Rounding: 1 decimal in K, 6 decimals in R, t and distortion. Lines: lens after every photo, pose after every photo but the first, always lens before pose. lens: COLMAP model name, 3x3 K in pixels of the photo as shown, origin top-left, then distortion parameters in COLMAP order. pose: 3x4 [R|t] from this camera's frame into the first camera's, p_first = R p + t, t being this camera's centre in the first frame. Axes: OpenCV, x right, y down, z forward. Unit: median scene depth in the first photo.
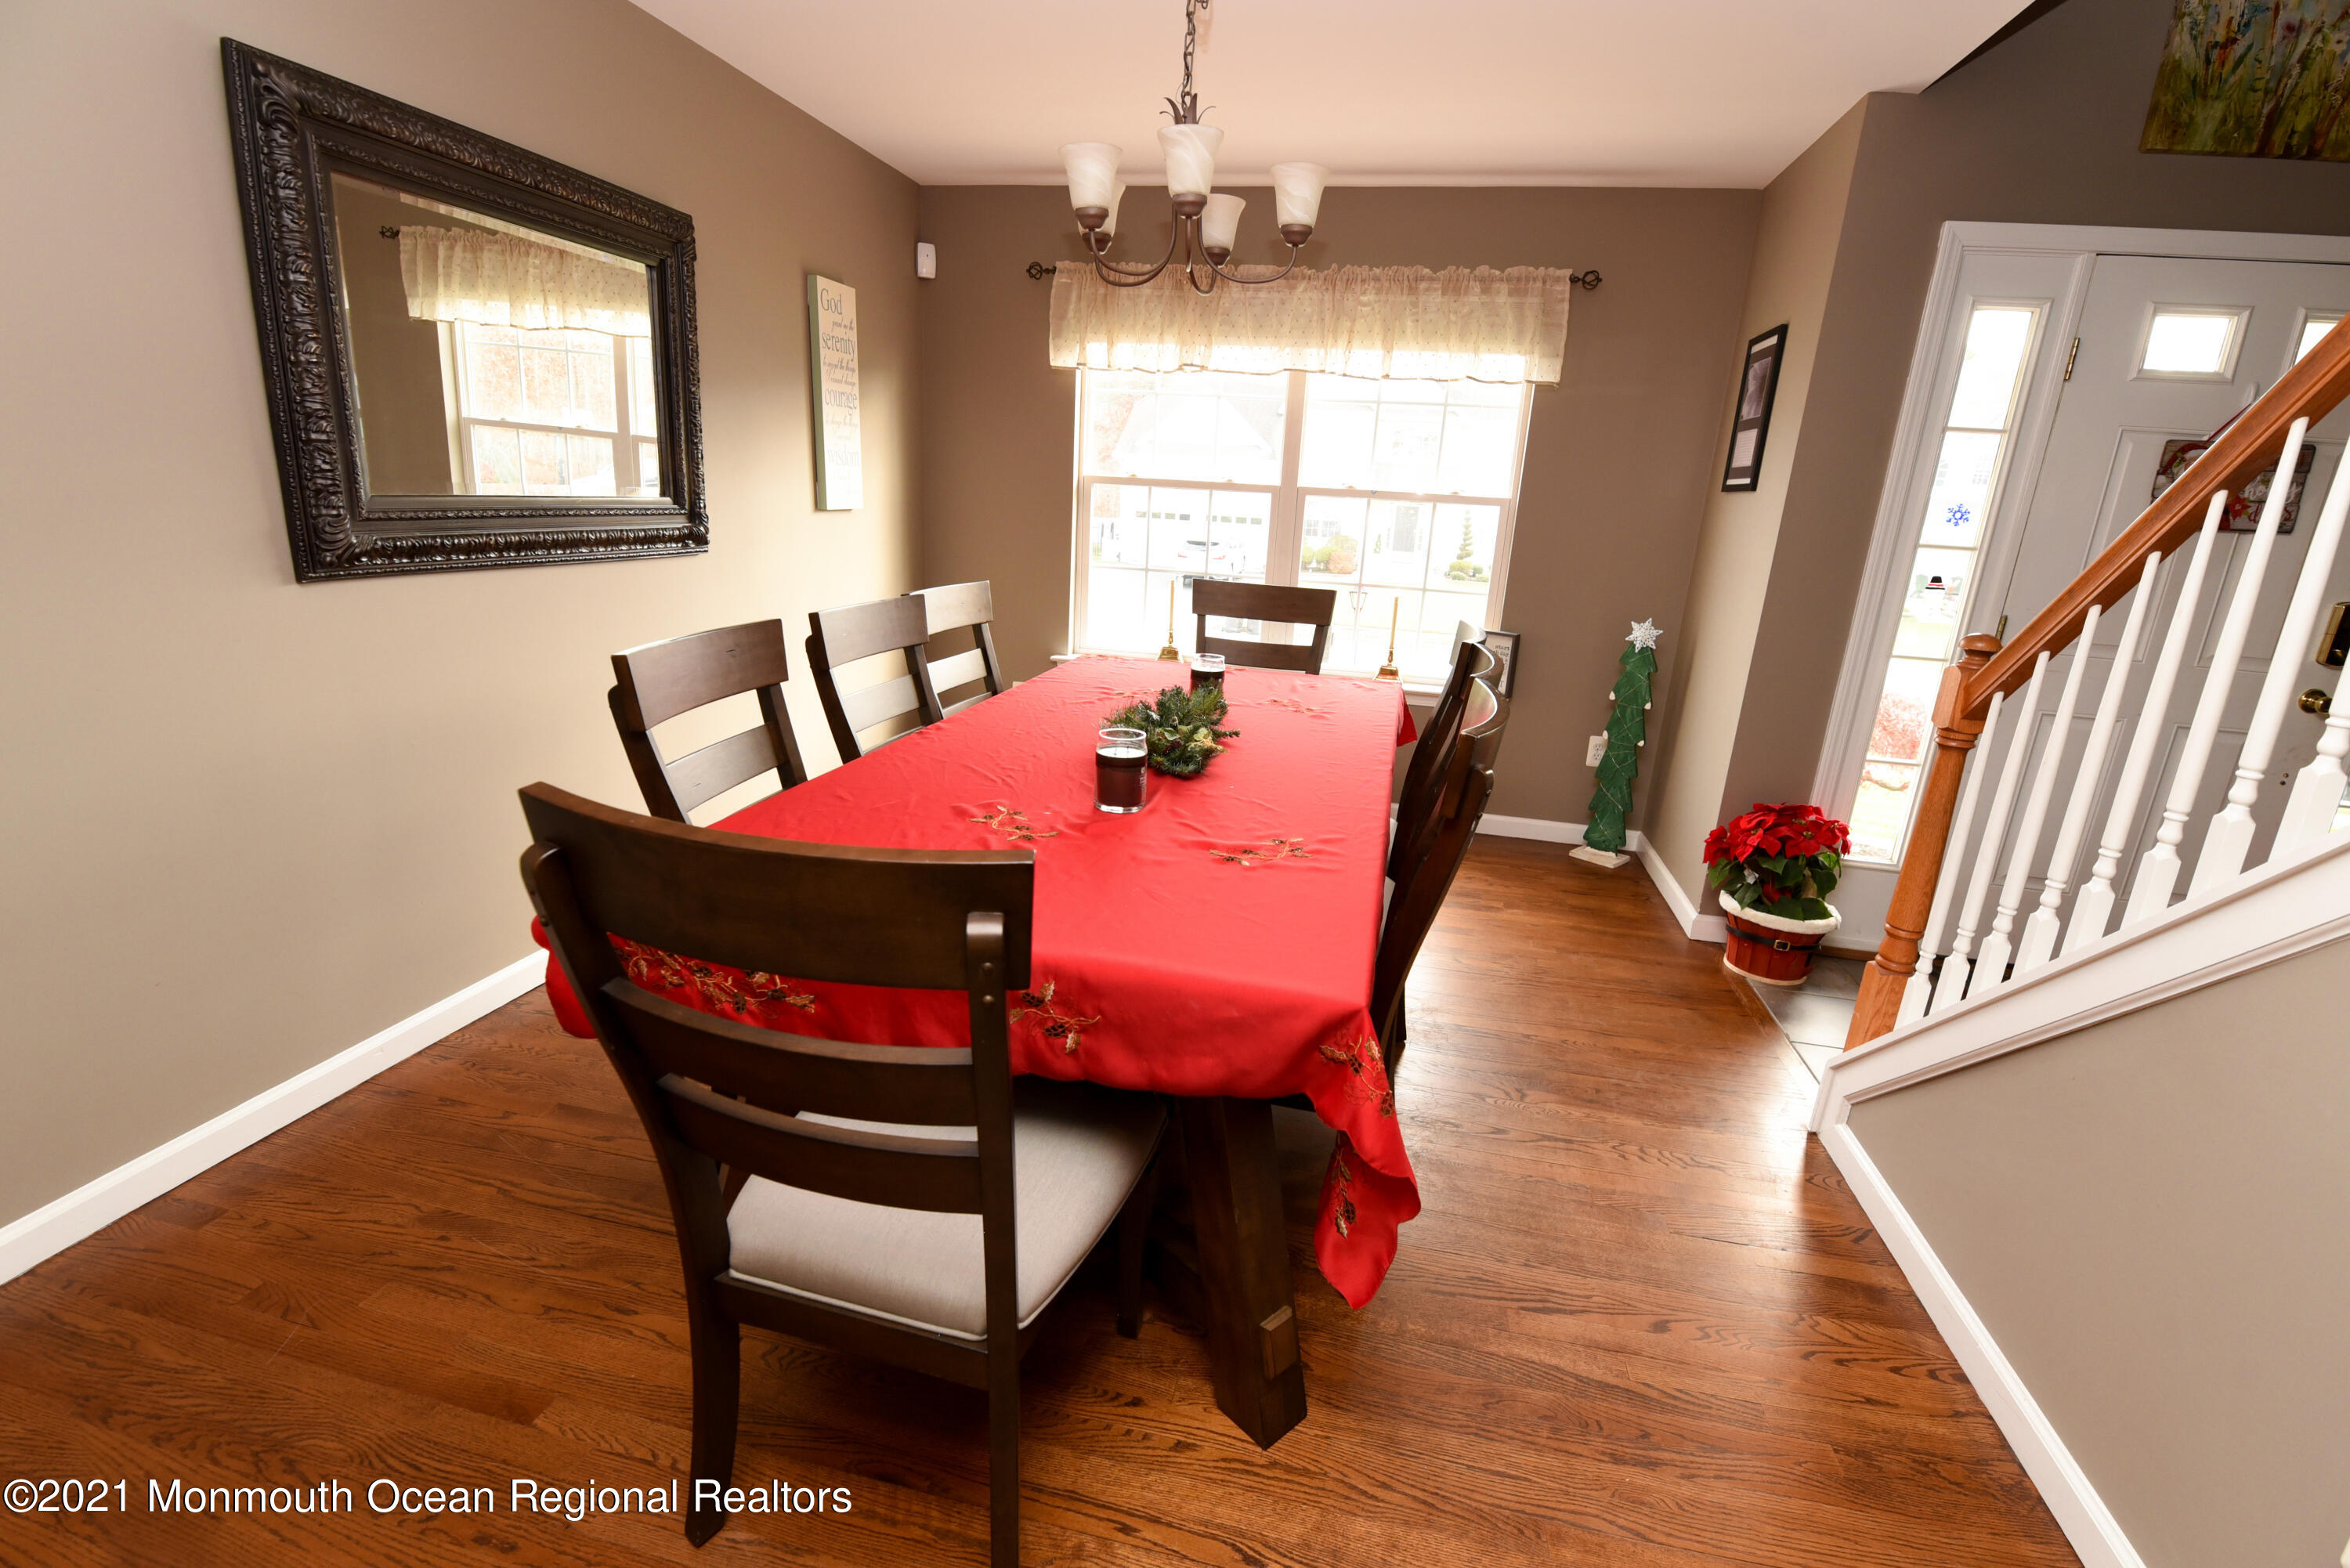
lens RADIAL K [[1033.1, 0, 1186.0], [0, 1033.1, 793.7], [0, 0, 1]] dist [-0.002059, -0.009430]
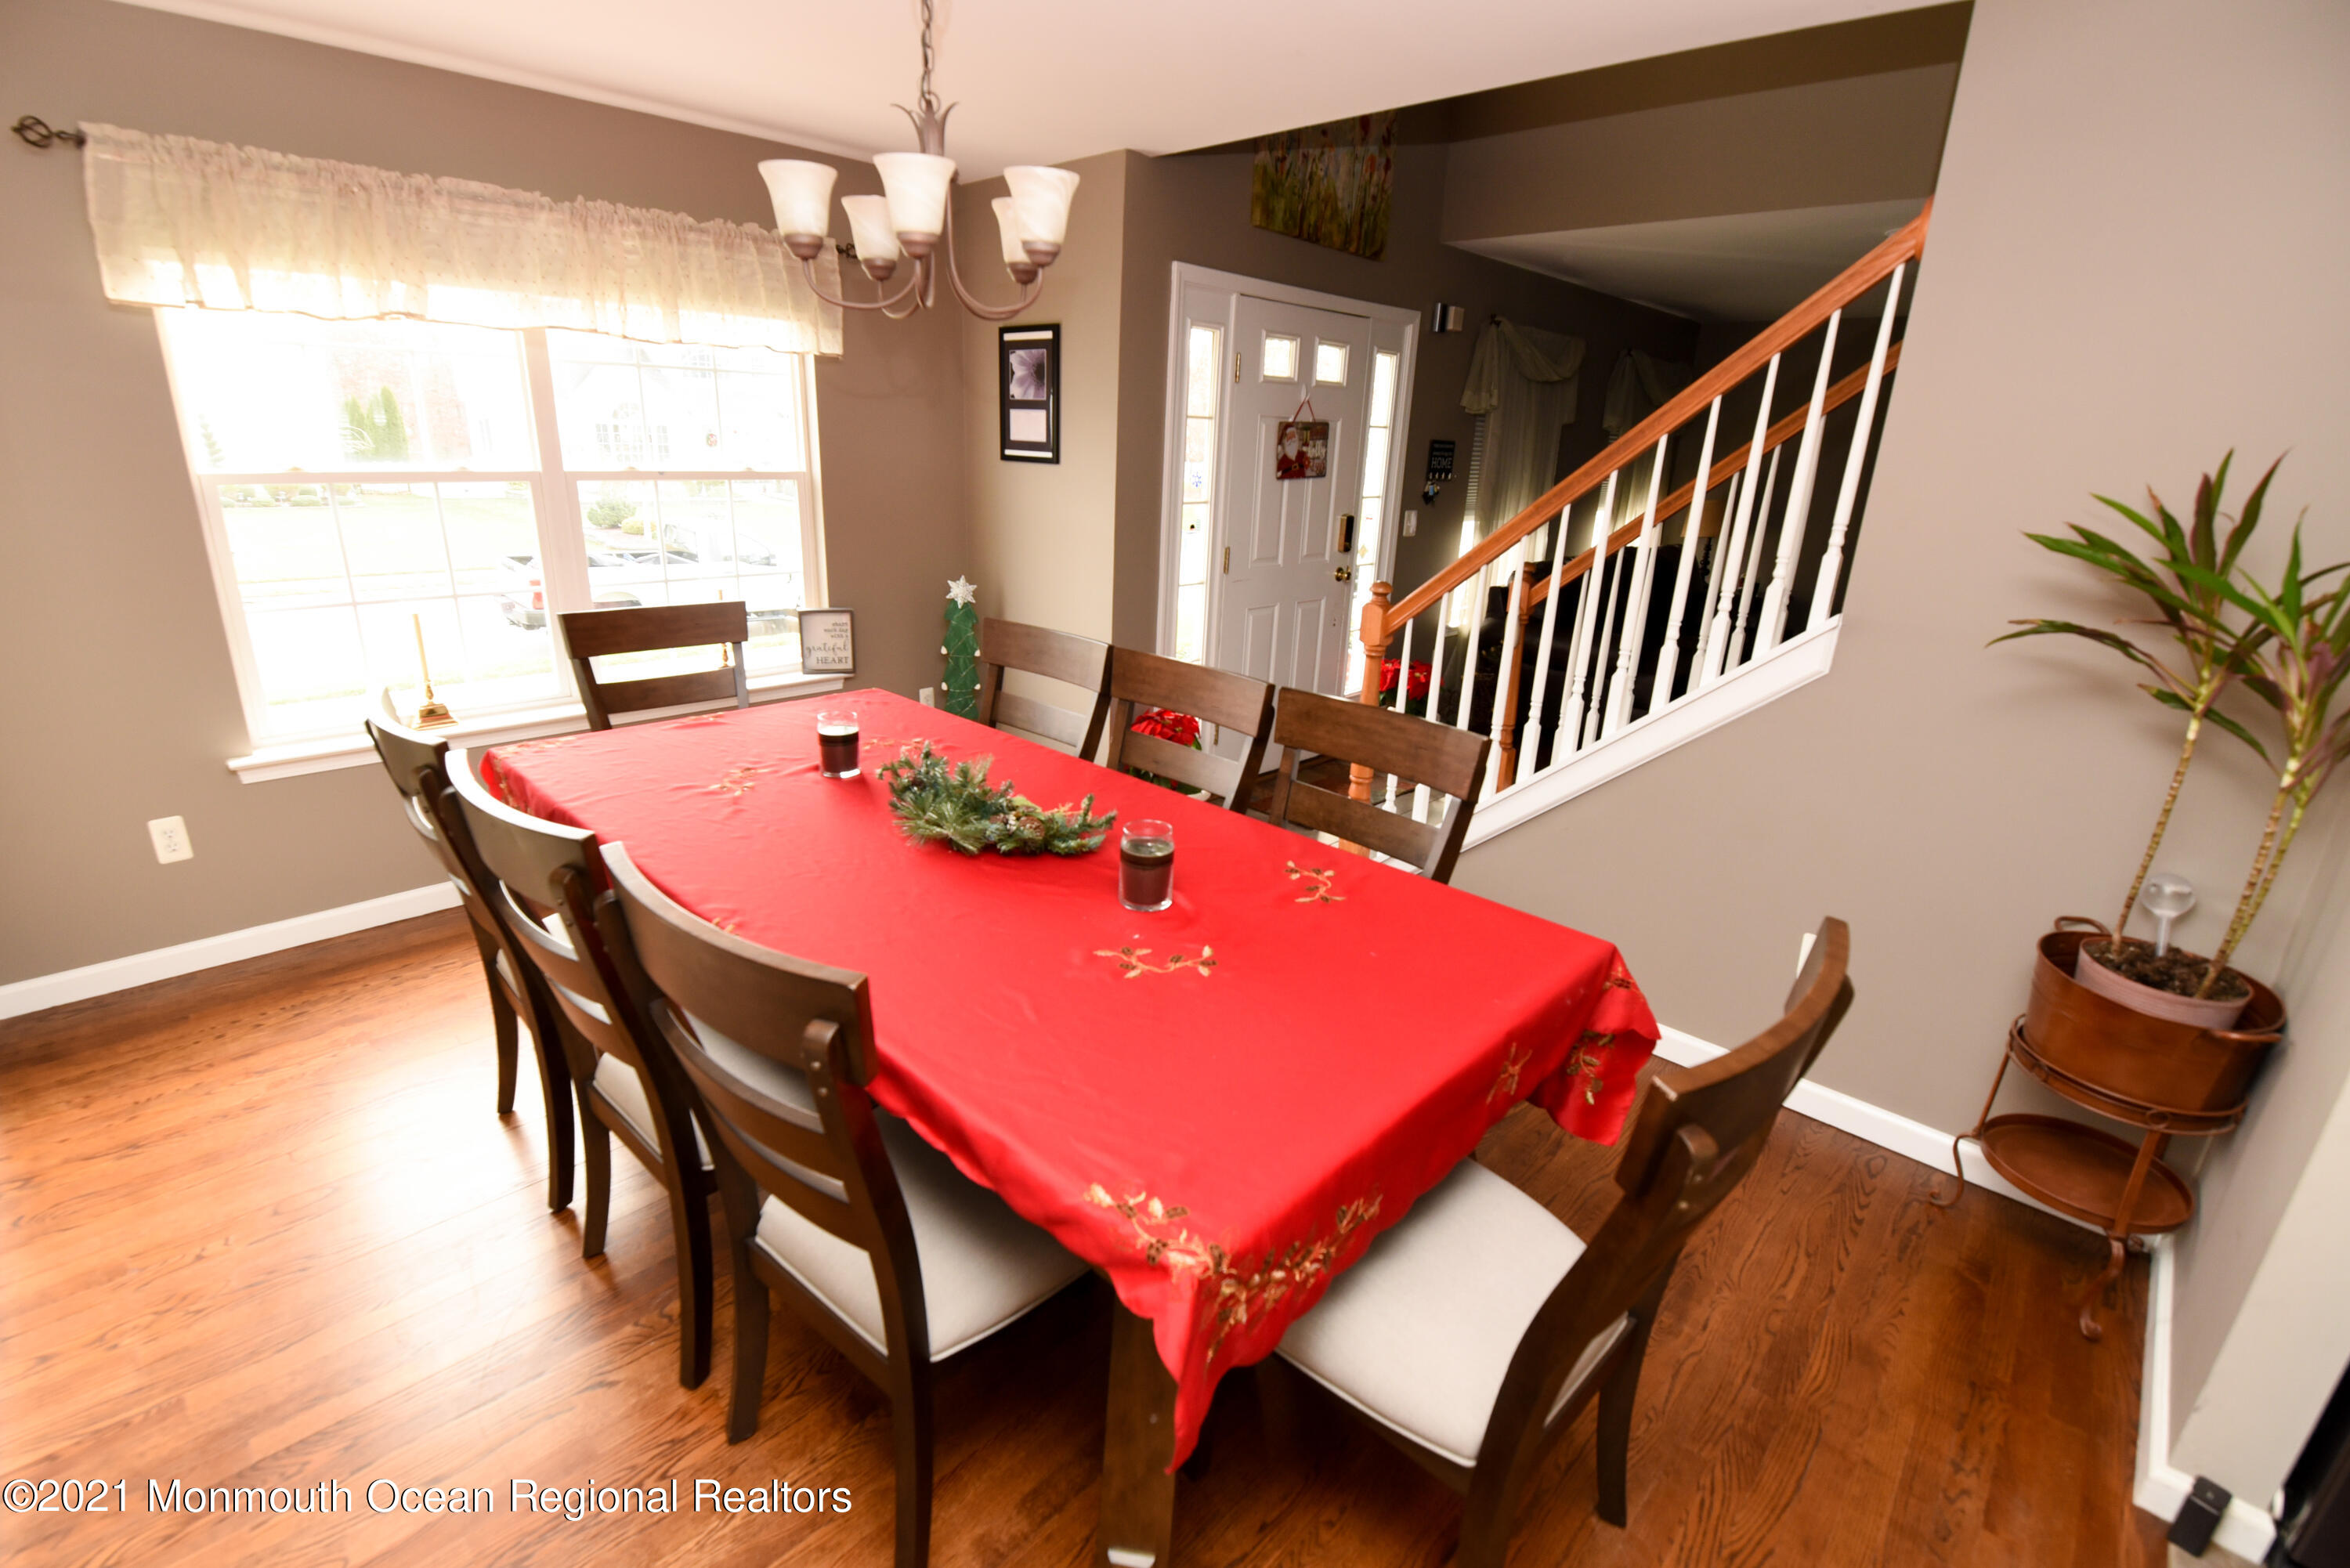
lens RADIAL K [[1024.2, 0, 1164.4], [0, 1024.2, 799.2], [0, 0, 1]] dist [-0.009376, -0.006492]
pose [[0.527918, -0.316890, 0.787961, -0.407416], [0.234195, 0.946128, 0.223593, -0.148288], [-0.816367, 0.066498, 0.573692, 0.222766]]
